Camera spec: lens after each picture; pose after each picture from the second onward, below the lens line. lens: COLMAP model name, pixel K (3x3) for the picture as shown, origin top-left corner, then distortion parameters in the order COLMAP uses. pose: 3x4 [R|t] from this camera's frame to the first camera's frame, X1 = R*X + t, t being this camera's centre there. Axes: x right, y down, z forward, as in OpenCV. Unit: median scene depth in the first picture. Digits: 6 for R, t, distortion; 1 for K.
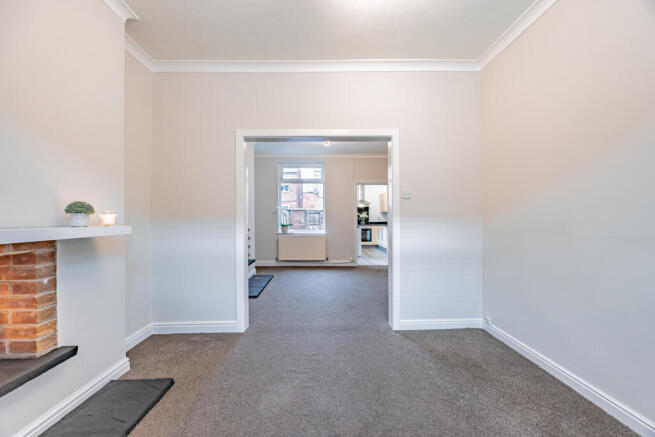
lens RADIAL K [[251.5, 0, 325.9], [0, 251.5, 215.9], [0, 0, 1]] dist [-0.008954, 0.000333]
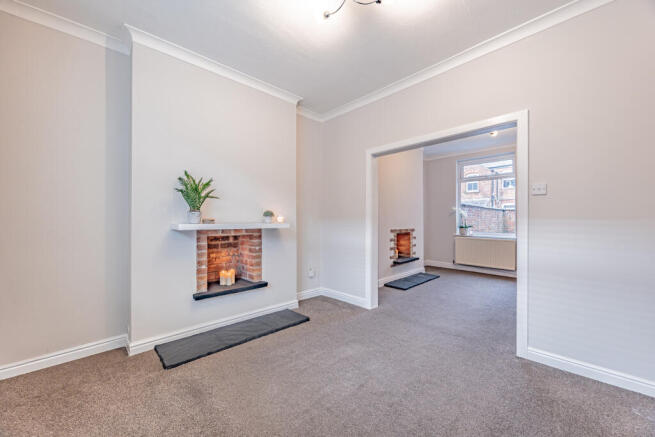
lens RADIAL K [[251.5, 0, 333.1], [0, 251.5, 217.3], [0, 0, 1]] dist [-0.008954, 0.000333]
pose [[0.684814, -0.001784, -0.728715, 0.495290], [0.002606, 0.999997, 0.000000, -0.000477], [0.728713, -0.001899, 0.684817, -0.000523]]
